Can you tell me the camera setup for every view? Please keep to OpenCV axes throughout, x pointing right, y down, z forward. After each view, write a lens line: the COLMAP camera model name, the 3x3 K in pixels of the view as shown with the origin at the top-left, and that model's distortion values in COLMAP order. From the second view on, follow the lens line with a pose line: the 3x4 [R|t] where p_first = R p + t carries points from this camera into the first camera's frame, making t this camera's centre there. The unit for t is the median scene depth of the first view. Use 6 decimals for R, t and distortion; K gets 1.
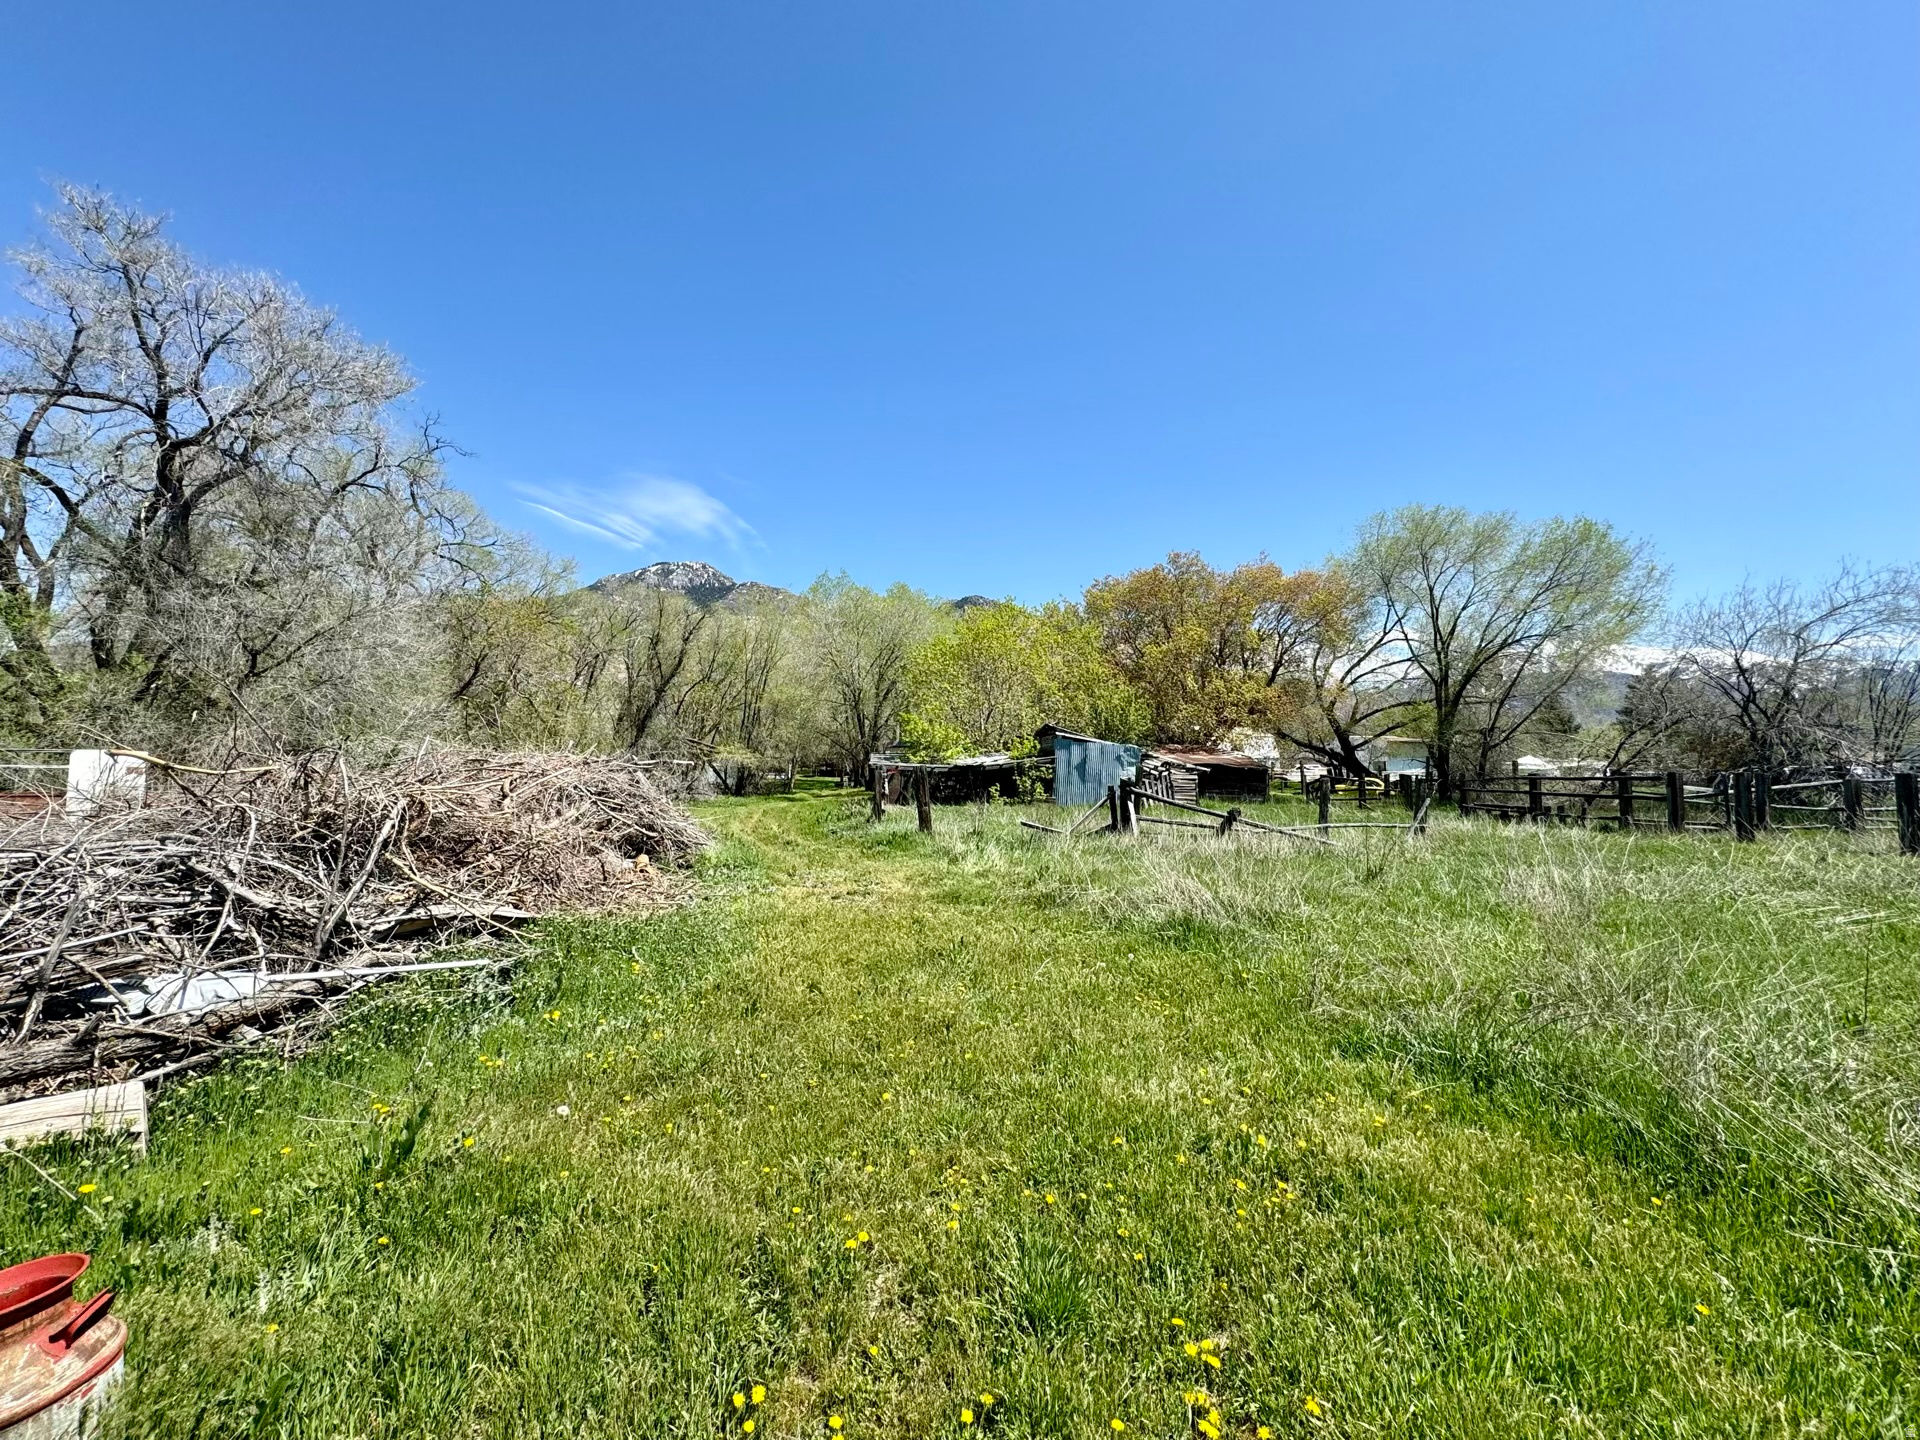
lens RADIAL K [[771.4, 0, 966.4], [0, 771.4, 721.5], [0, 0, 1]] dist [-0.003580, 0.000726]
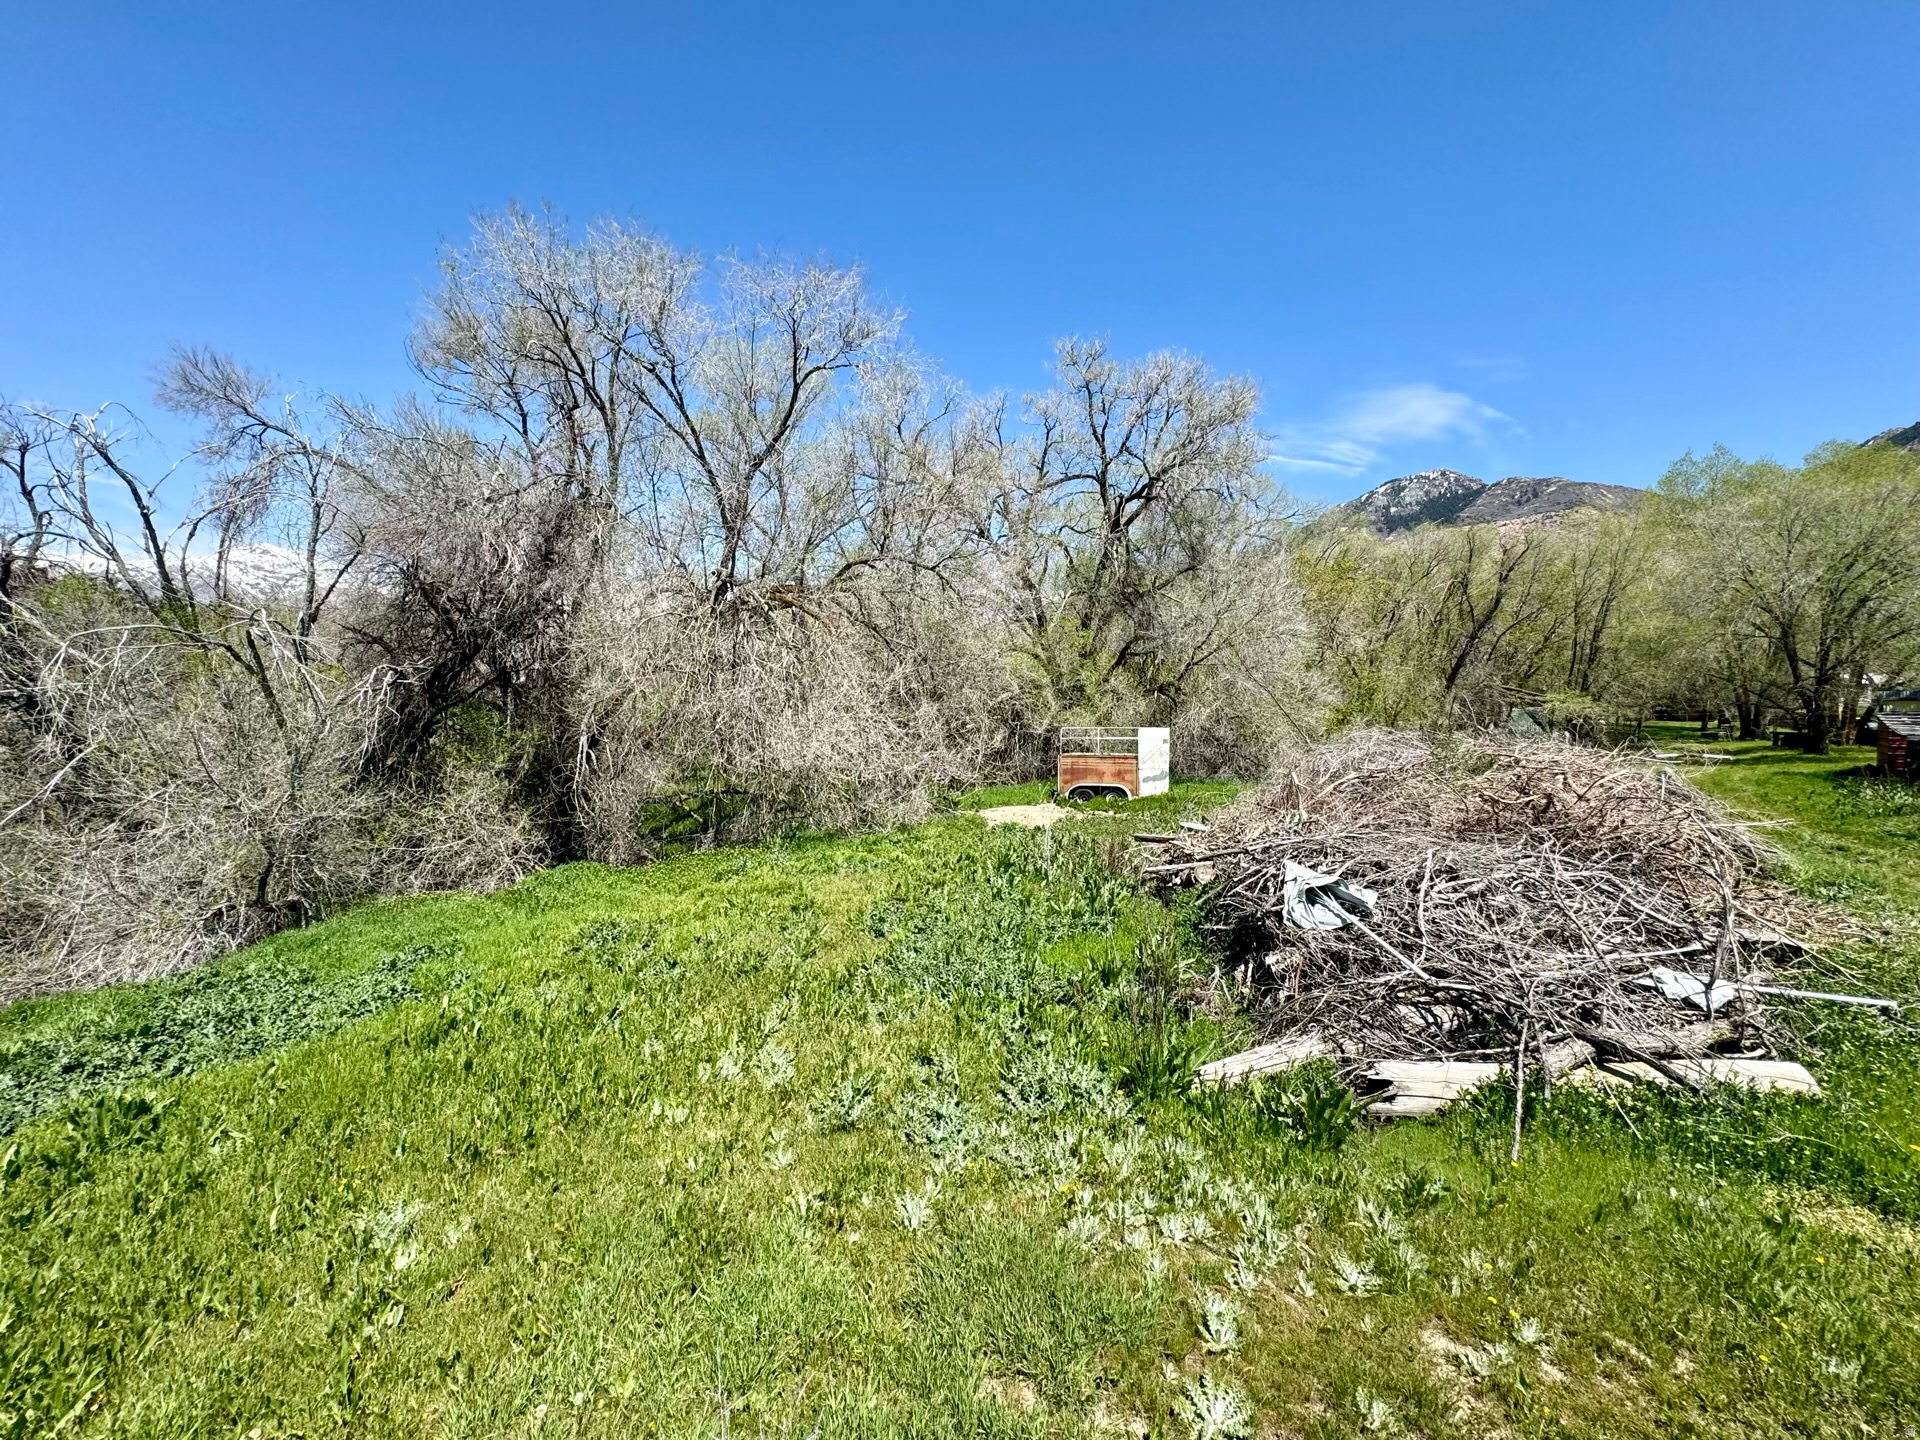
lens RADIAL K [[771.4, 0, 957.1], [0, 771.4, 719.7], [0, 0, 1]] dist [-0.003580, 0.000726]
pose [[0.619086, 0.002816, -0.785318, -0.167503], [0.058129, 0.997086, 0.049400, -0.072585], [0.783169, -0.076233, 0.617119, -0.224609]]
